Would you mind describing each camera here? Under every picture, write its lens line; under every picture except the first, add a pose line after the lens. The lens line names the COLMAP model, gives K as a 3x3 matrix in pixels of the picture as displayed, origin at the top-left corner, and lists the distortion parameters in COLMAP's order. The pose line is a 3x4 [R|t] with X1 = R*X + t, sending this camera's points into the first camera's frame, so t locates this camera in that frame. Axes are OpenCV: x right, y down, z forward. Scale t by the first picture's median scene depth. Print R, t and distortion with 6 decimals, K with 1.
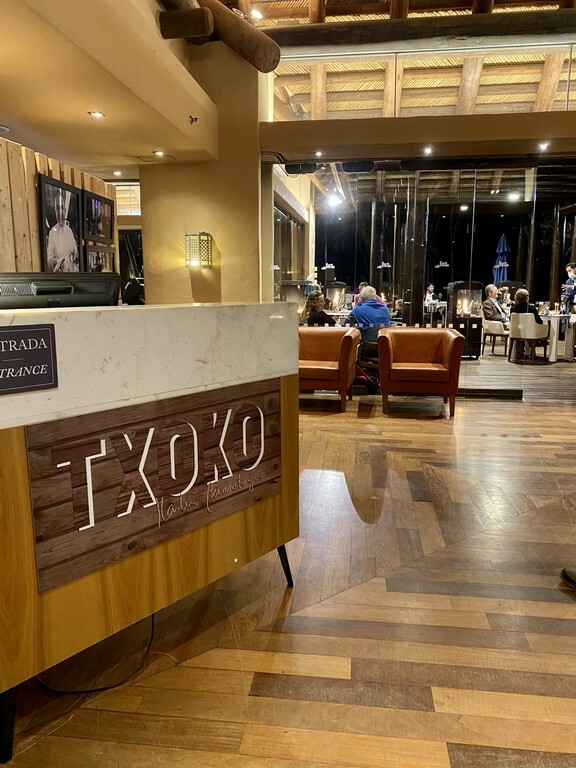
lens RADIAL K [[605.5, 0, 288.0], [0, 605.5, 384.0], [0, 0, 1]] dist [0.063215, -0.089663]
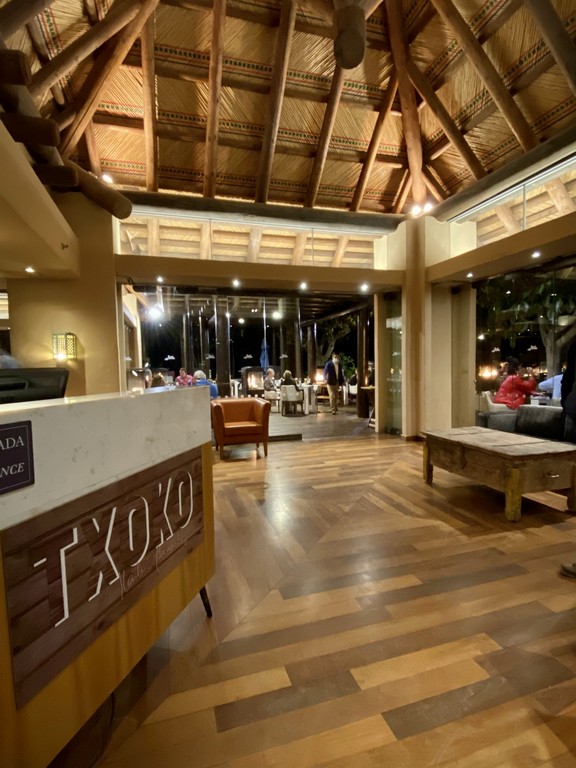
lens RADIAL K [[402.4, 0, 288.0], [0, 402.4, 384.0], [0, 0, 1]] dist [0.048635, -0.049105]
pose [[0.903875, -0.039854, 0.425937, -0.103848], [0.091764, 0.990538, -0.102050, -0.018570], [-0.417839, 0.131326, 0.898979, 0.078083]]
